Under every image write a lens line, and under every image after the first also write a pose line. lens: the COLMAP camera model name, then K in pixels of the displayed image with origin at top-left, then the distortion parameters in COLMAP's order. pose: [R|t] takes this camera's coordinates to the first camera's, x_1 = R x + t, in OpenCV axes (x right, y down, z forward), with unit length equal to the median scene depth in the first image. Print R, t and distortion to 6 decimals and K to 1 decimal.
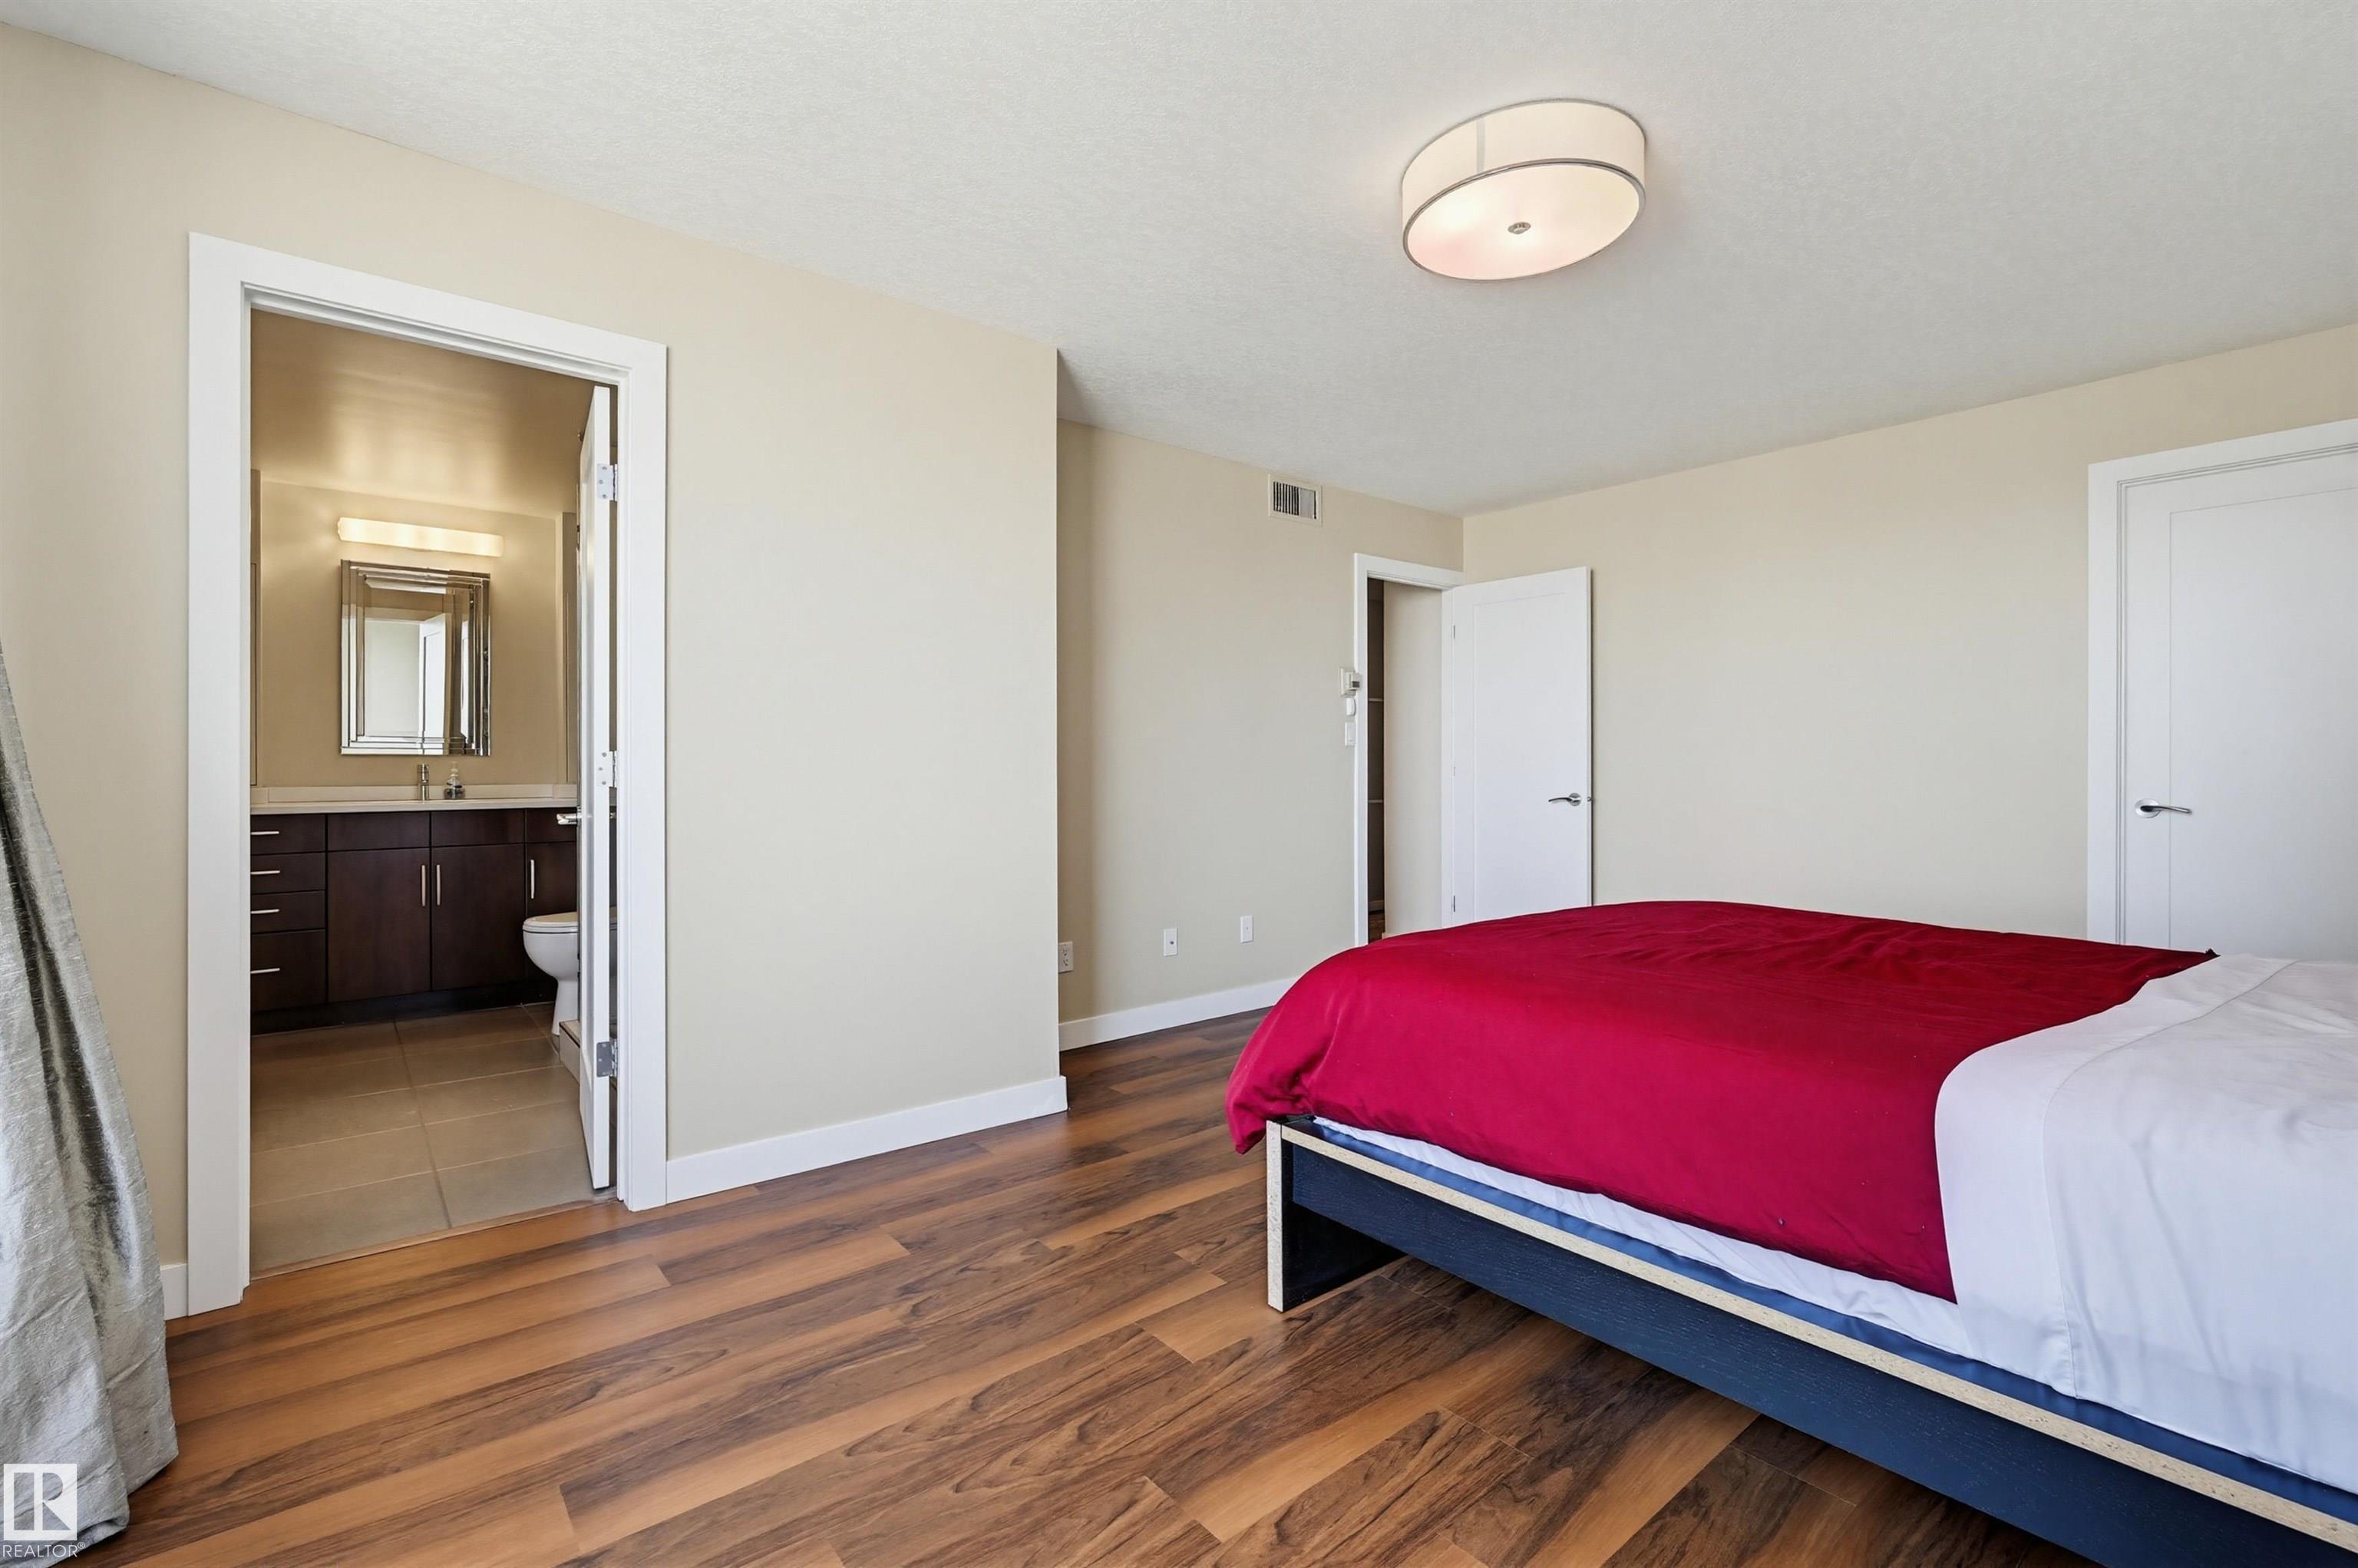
lens RADIAL K [[1050.7, 0, 1187.0], [0, 1050.7, 756.2], [0, 0, 1]] dist [0.019426, -0.015089]
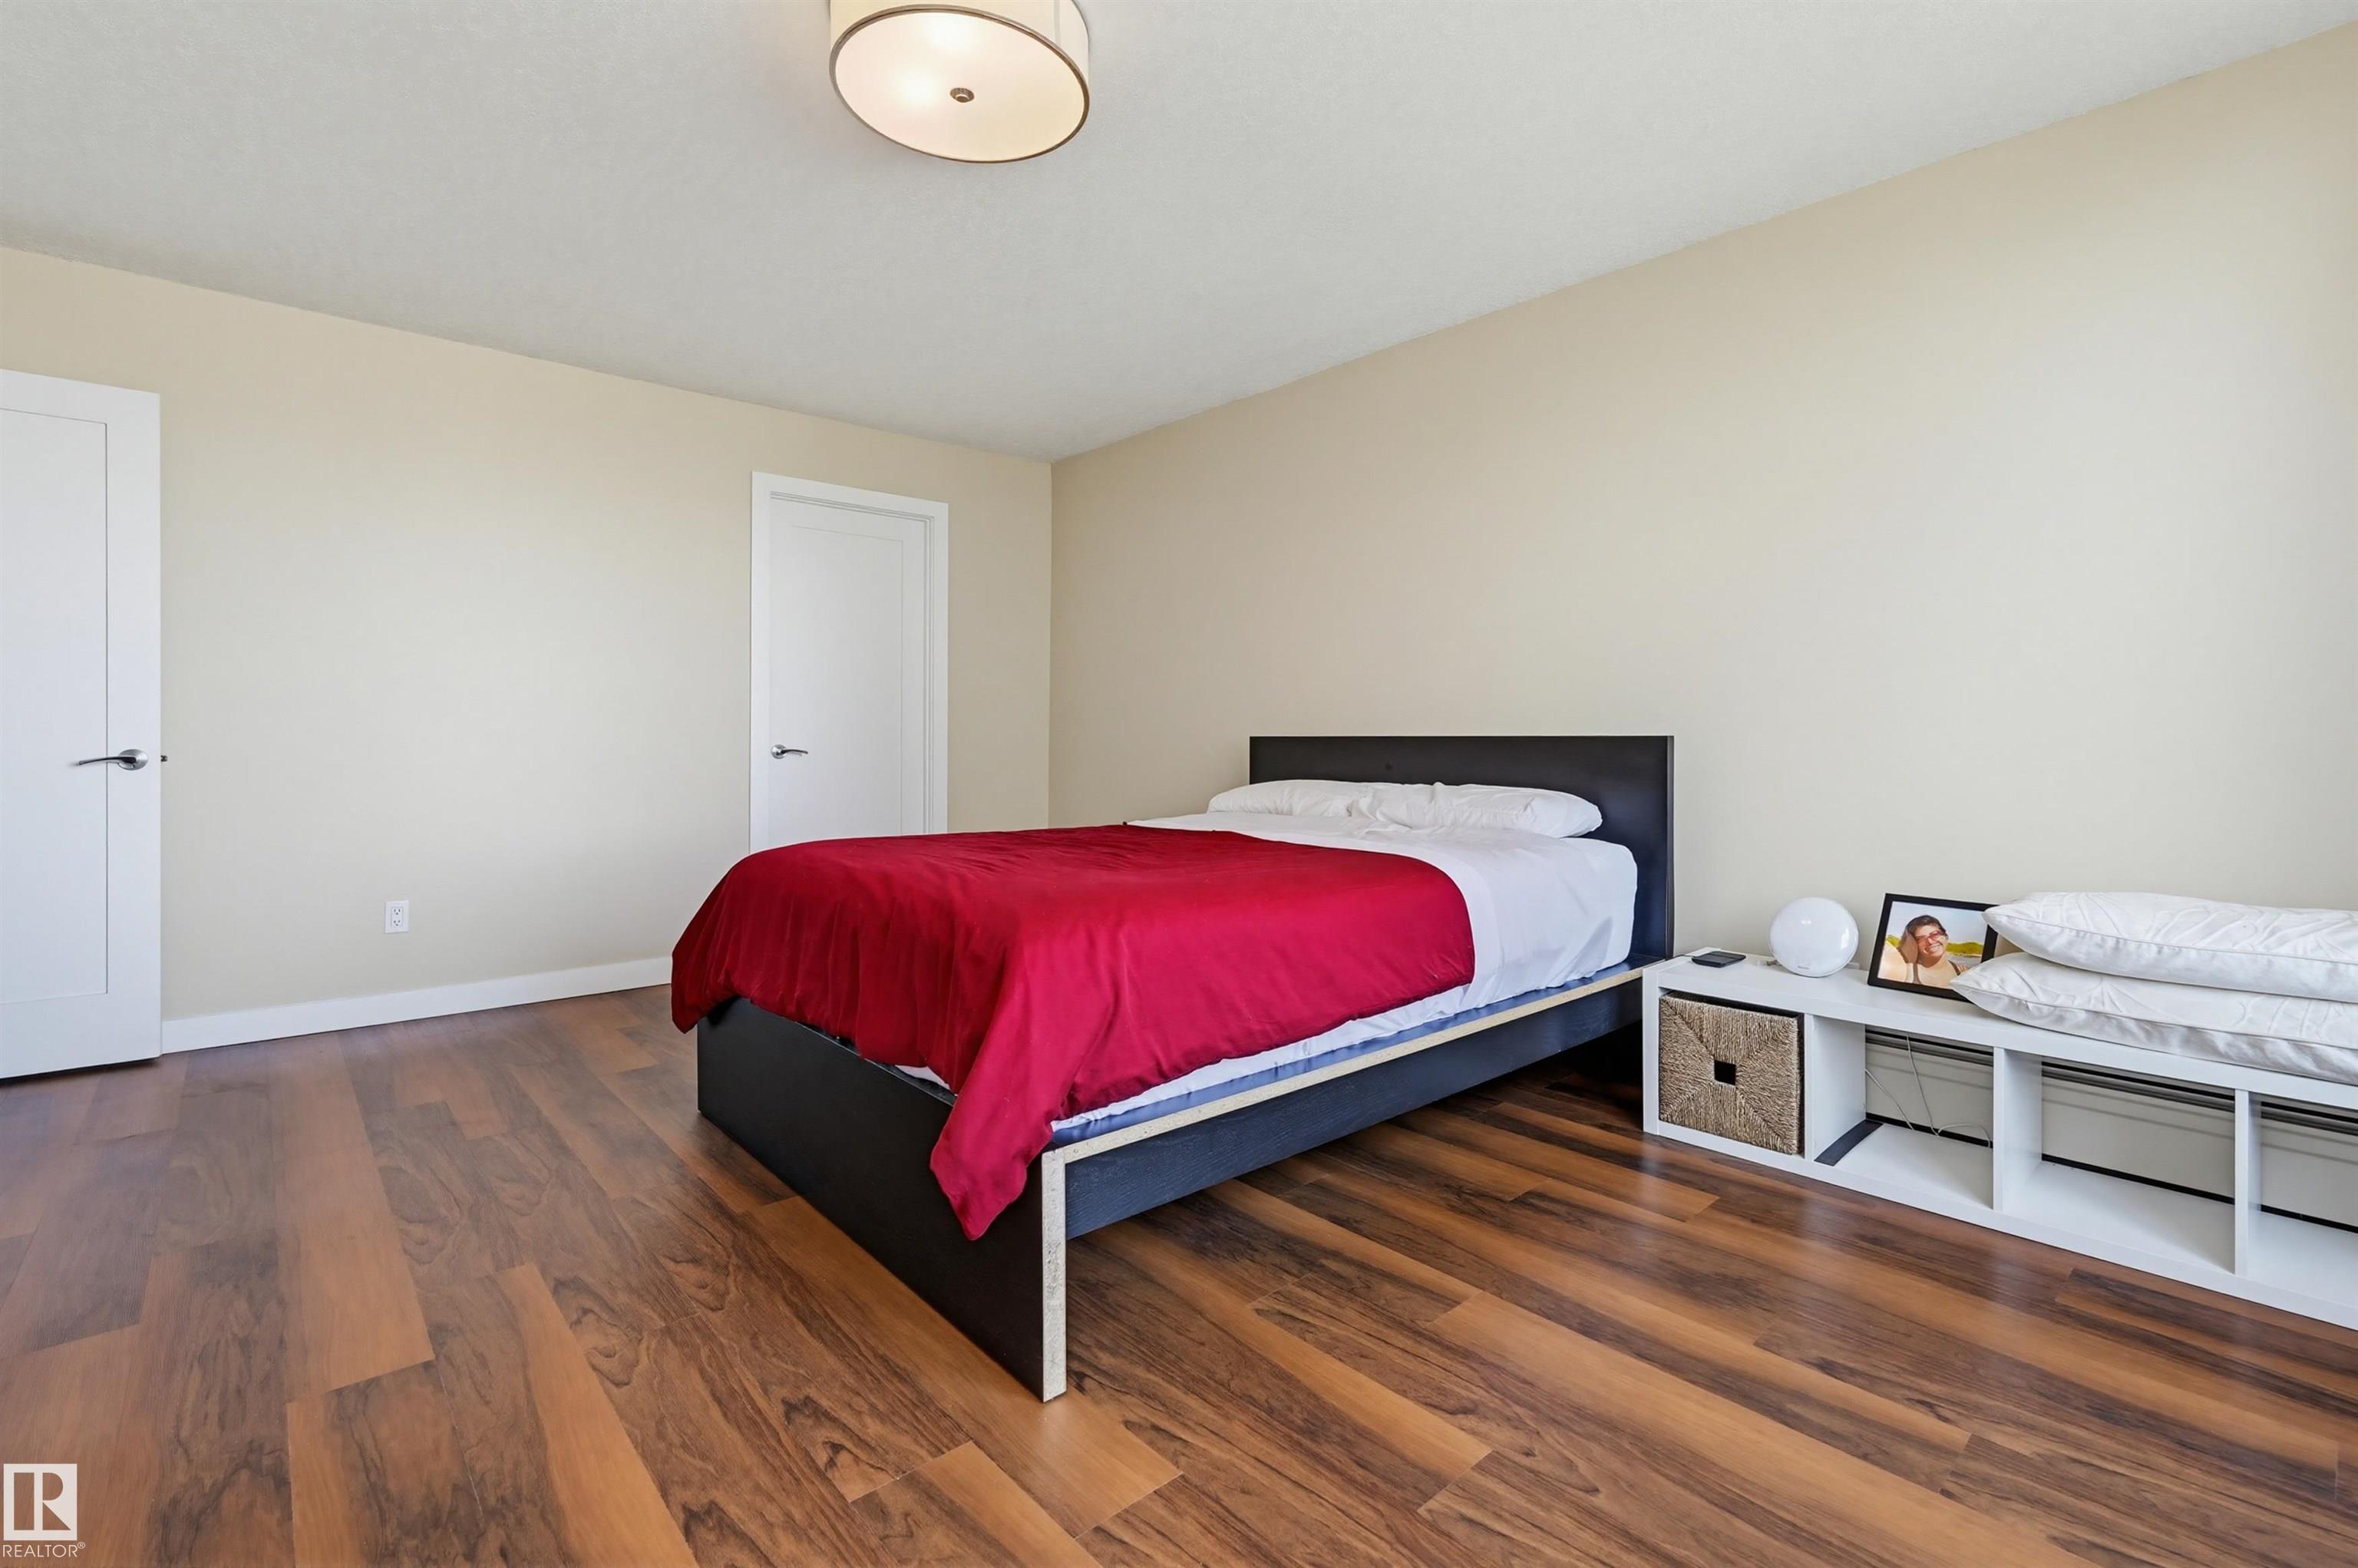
lens RADIAL K [[1050.7, 0, 1187.0], [0, 1050.7, 756.2], [0, 0, 1]] dist [0.019426, -0.015089]
pose [[-0.037156, -0.009920, 0.999260, -0.792495], [-0.010375, 0.999901, 0.009541, 0.074557], [-0.999256, -0.010013, -0.037255, 1.125459]]
